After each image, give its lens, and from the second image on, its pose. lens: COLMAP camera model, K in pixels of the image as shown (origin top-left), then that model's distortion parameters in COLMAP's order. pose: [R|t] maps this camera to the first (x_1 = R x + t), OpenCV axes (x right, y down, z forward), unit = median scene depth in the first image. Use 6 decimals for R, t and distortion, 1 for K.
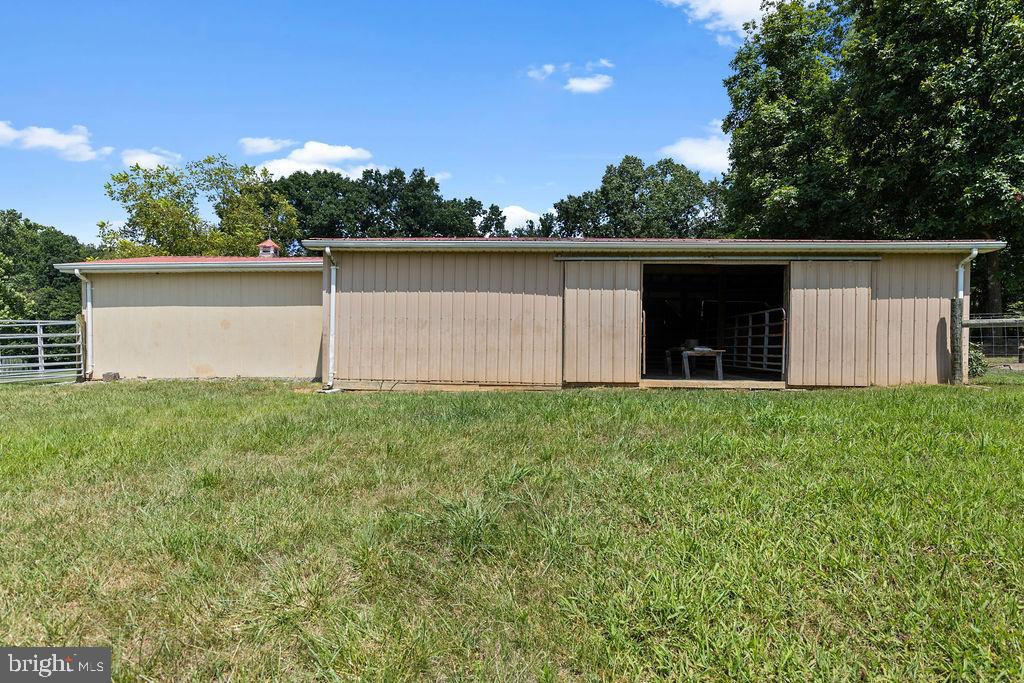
lens RADIAL K [[561.1, 0, 510.6], [0, 561.1, 345.7], [0, 0, 1]] dist [0.002711, 0.000810]
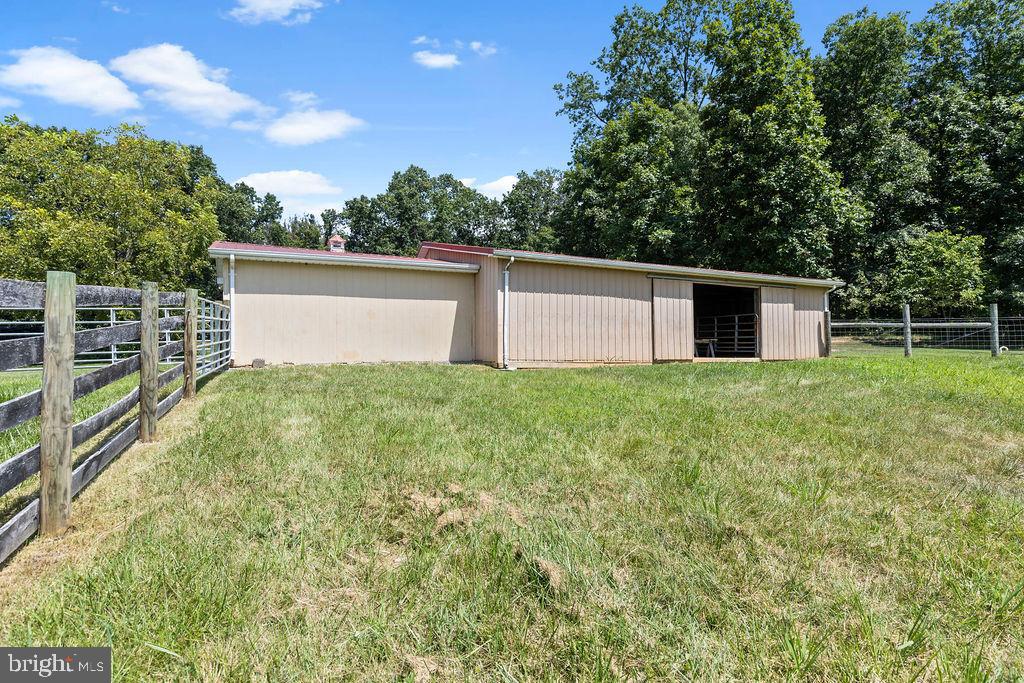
lens RADIAL K [[561.4, 0, 518.6], [0, 561.4, 318.7], [0, 0, 1]] dist [-0.001036, 0.000005]
pose [[0.875989, 0.023892, 0.481739, -0.914209], [-0.000576, 0.998824, -0.048490, 0.028134], [-0.482330, 0.042199, 0.874972, -0.120930]]
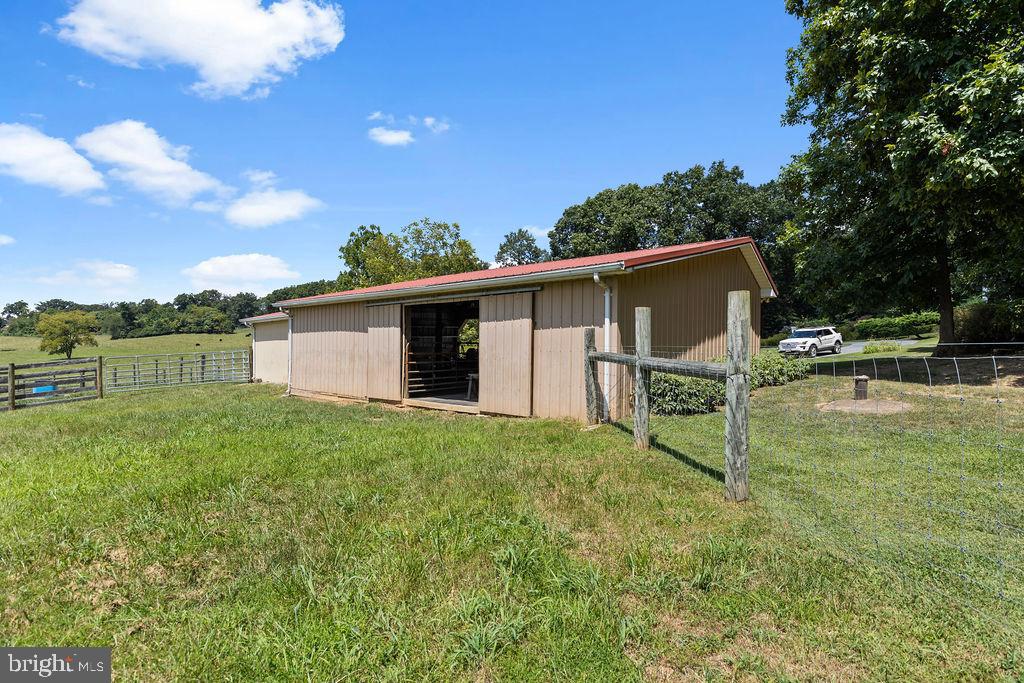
lens RADIAL K [[544.7, 0, 512.0], [0, 544.7, 341.5], [0, 0, 1]] dist [0.000937, 0.000166]
pose [[0.773900, -0.019054, -0.633021, 1.162289], [0.024861, 0.999691, 0.000304, -0.059864], [0.632820, -0.015973, 0.774135, 0.210923]]
